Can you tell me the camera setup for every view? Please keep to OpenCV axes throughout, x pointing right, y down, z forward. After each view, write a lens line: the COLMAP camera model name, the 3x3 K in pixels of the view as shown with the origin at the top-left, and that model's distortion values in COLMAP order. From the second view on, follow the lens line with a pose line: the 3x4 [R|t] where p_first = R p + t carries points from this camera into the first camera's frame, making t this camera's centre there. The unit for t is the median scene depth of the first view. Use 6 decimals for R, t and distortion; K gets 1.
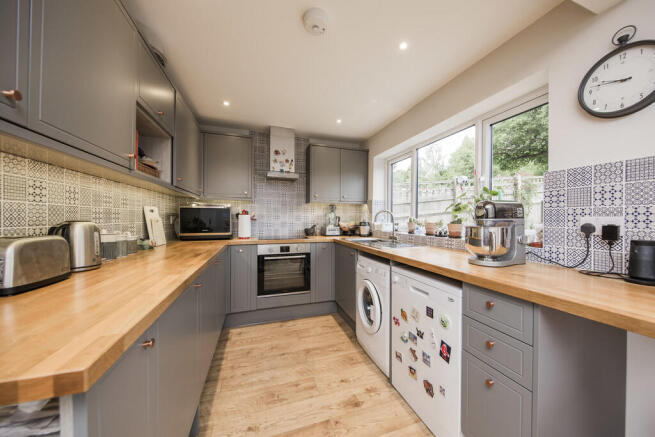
lens RADIAL K [[225.7, 0, 330.0], [0, 225.7, 220.3], [0, 0, 1]] dist [-0.000738, -0.000179]
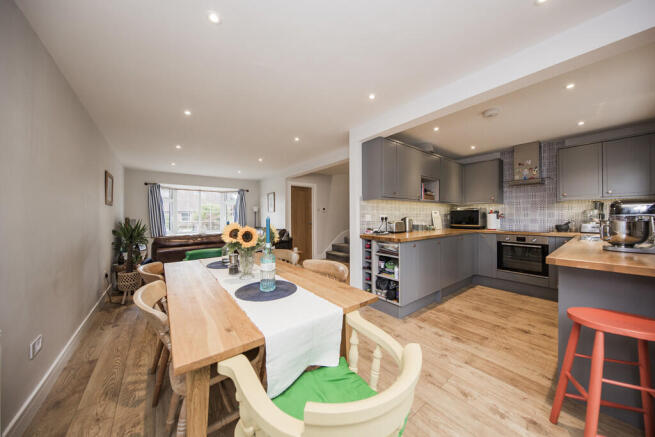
lens RADIAL K [[225.7, 0, 327.0], [0, 225.7, 218.4], [0, 0, 1]] dist [-0.000738, -0.000179]
pose [[0.309655, -0.000050, -0.950849, 0.749160], [-0.002590, 0.999996, -0.000896, 0.011419], [0.950845, 0.002740, 0.309654, -0.518934]]
